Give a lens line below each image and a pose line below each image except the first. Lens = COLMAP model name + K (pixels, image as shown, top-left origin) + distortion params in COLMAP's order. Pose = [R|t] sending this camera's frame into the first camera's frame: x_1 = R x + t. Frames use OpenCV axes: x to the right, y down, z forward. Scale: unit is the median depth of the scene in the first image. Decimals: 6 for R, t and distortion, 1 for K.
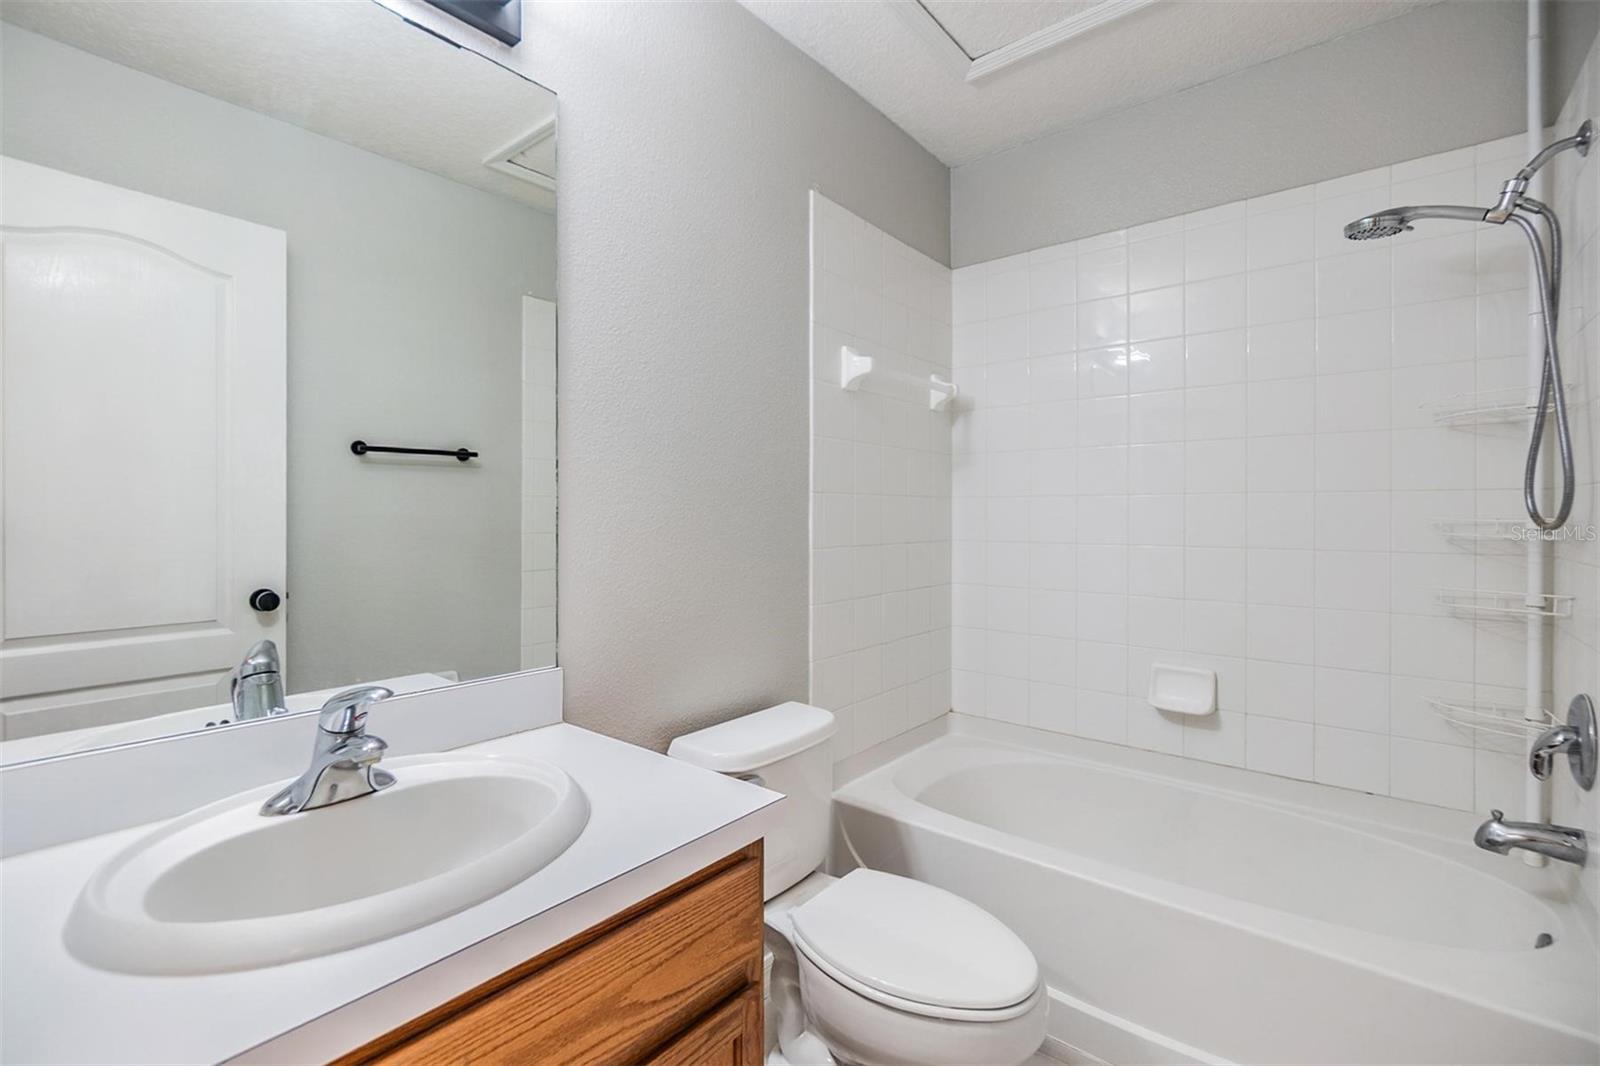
lens RADIAL K [[703.7, 0, 794.0], [0, 703.7, 506.2], [0, 0, 1]] dist [-0.002441, -0.000552]
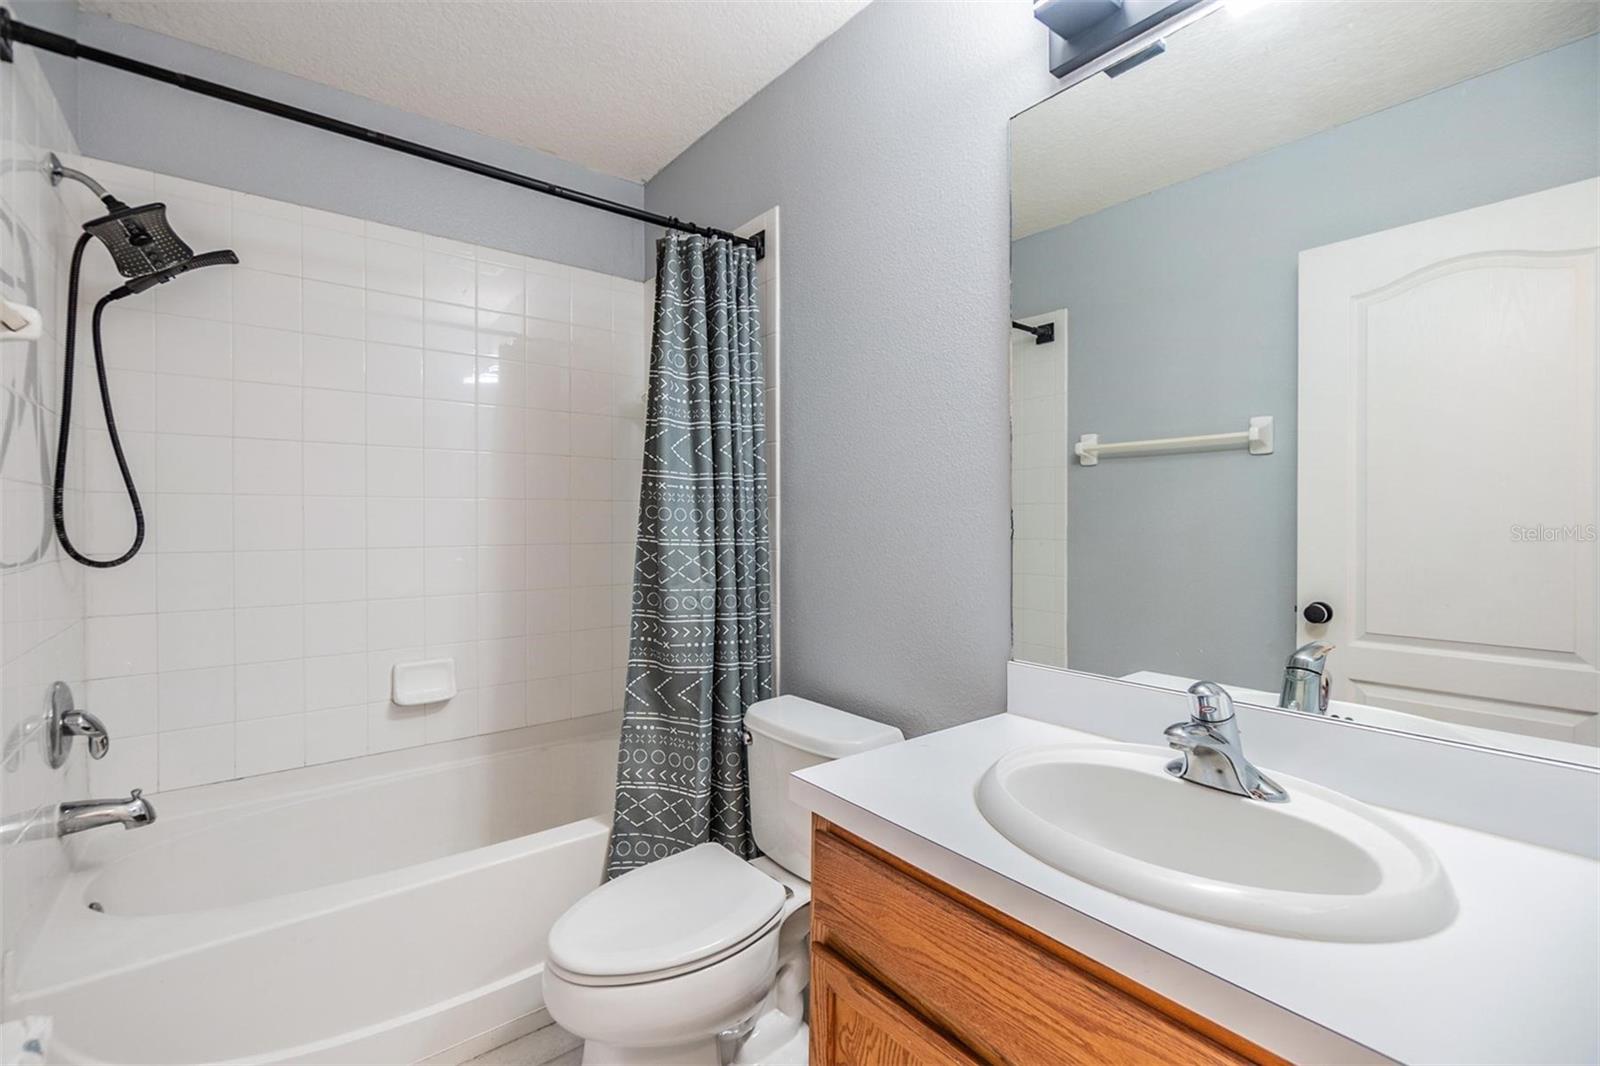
lens RADIAL K [[691.8, 0, 800.0], [0, 691.8, 533.0], [0, 0, 1]] dist [-0.001428, -0.000369]
pose [[-0.206323, 0.002220, -0.978481, 0.497715], [0.001353, 0.999997, 0.001984, 0.027305], [0.978483, -0.000914, -0.206325, 0.580828]]
